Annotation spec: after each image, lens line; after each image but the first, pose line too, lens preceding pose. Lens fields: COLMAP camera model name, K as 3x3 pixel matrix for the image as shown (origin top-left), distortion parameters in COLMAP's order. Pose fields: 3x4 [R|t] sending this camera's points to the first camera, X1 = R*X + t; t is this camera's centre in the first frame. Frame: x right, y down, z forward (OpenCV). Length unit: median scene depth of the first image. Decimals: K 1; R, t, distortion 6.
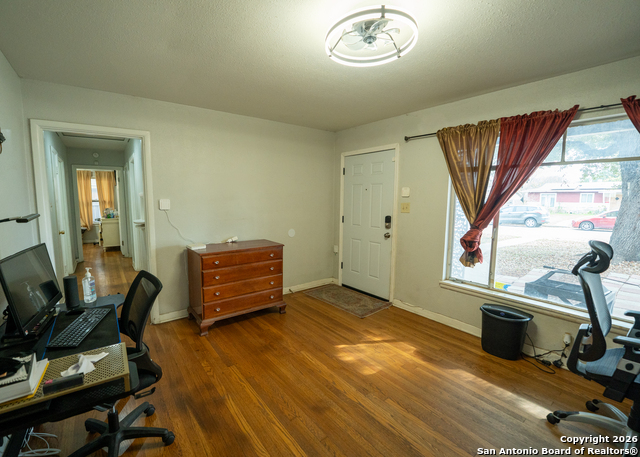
lens RADIAL K [[280.9, 0, 297.0], [0, 280.9, 229.0], [0, 0, 1]] dist [-0.014016, 0.000128]
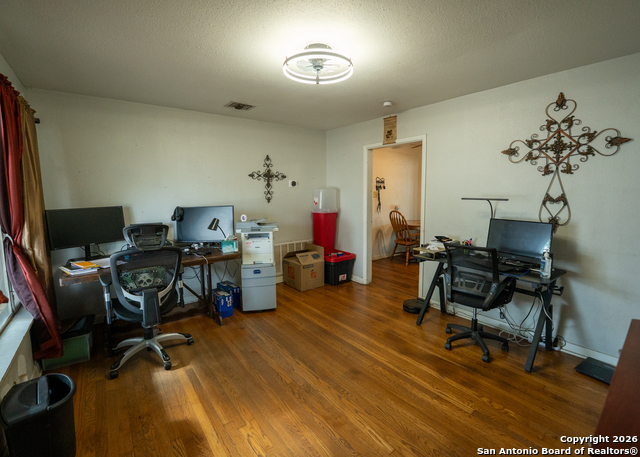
lens RADIAL K [[281.1, 0, 320.0], [0, 281.1, 228.5], [0, 0, 1]] dist [-0.013066, -0.000051]
pose [[-0.999840, 0.006950, -0.016508, 0.171597], [0.002626, 0.968569, 0.248729, -0.167166], [0.017718, 0.248646, -0.968432, 1.444165]]
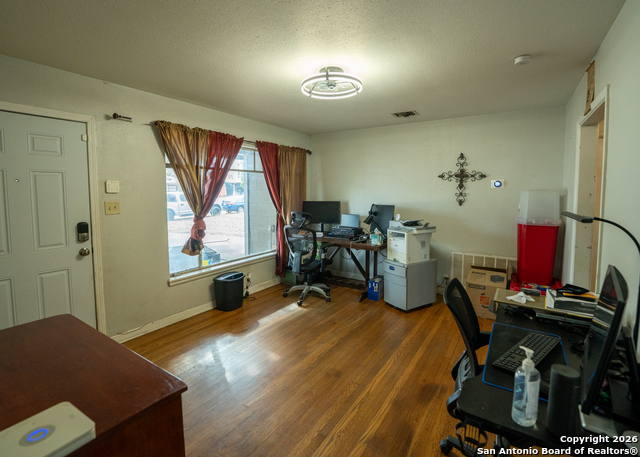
lens RADIAL K [[291.0, 0, 337.1], [0, 291.0, 219.0], [0, 0, 1]] dist [-0.011460, 0.000364]
pose [[-0.384900, -0.093245, 0.918236, -0.715343], [0.104656, 0.984058, 0.143797, -0.123847], [-0.917006, 0.151446, -0.369005, 0.983824]]
